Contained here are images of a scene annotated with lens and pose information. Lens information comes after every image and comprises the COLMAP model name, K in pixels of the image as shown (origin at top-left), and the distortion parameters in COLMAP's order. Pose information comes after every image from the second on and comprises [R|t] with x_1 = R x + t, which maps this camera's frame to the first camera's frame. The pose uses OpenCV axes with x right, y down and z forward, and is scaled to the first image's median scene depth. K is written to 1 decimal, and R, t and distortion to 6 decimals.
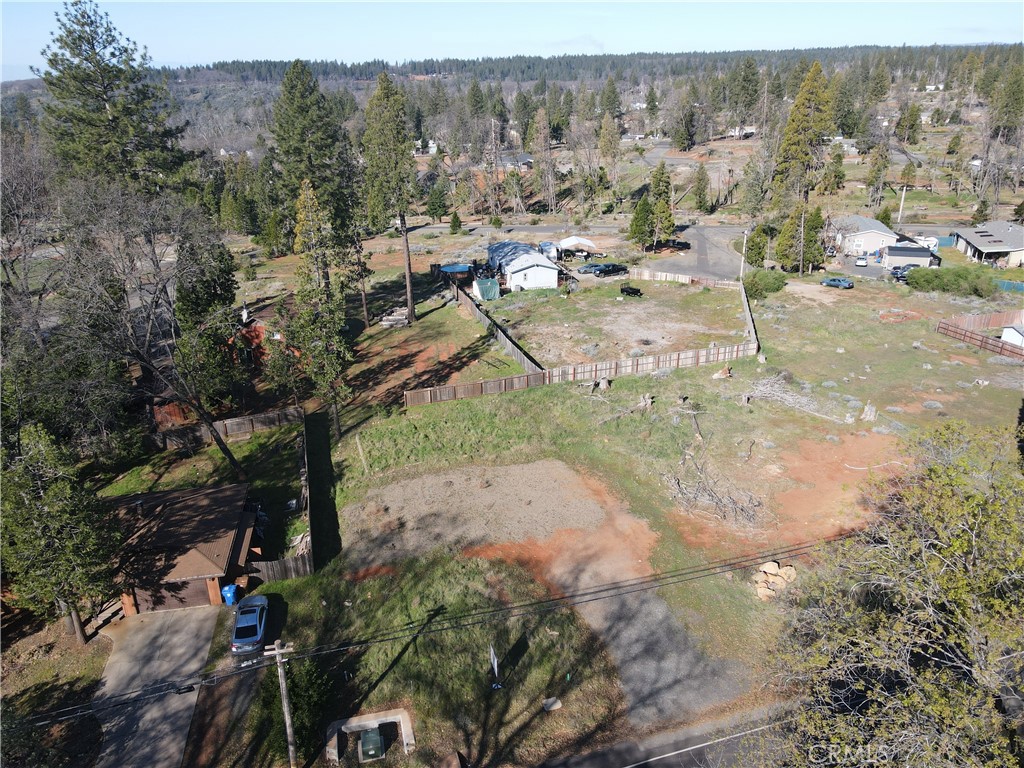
lens RADIAL K [[750.6, 0, 509.8], [0, 750.6, 376.9], [0, 0, 1]] dist [0.017092, 0.008654]
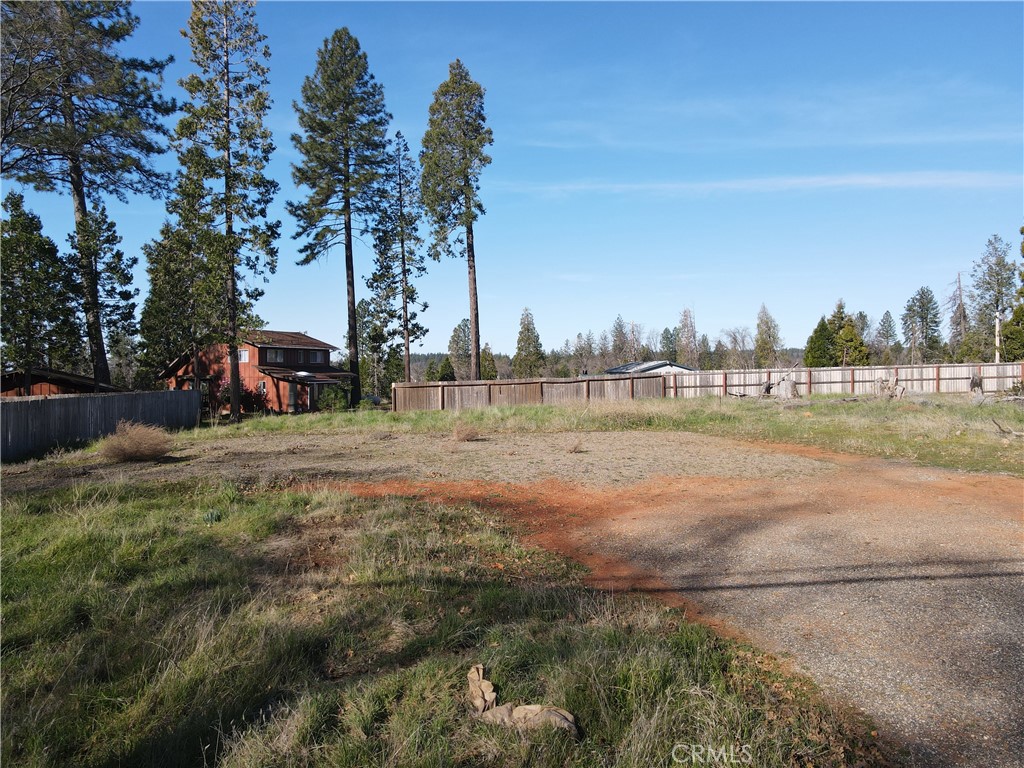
lens RADIAL K [[750.6, 0, 510.5], [0, 750.6, 373.4], [0, 0, 1]] dist [0.017092, 0.008654]
pose [[0.979827, 0.003194, -0.199822, 0.053026], [-0.077787, 0.927116, -0.366613, 0.225854], [0.184087, 0.374761, 0.908662, 0.595074]]
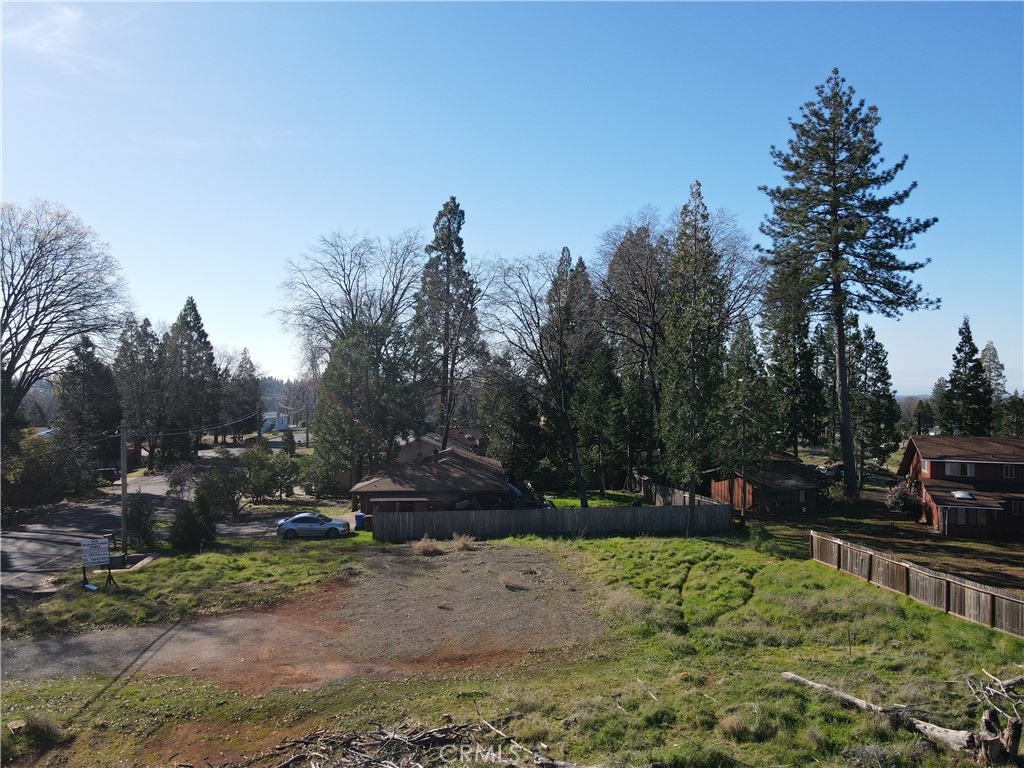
lens RADIAL K [[750.6, 0, 507.0], [0, 750.6, 380.6], [0, 0, 1]] dist [0.017092, 0.008654]
pose [[-0.129486, 0.017924, -0.991419, 0.506030], [-0.373367, 0.925369, 0.065494, -0.040996], [0.918603, 0.378644, -0.113130, 0.907869]]
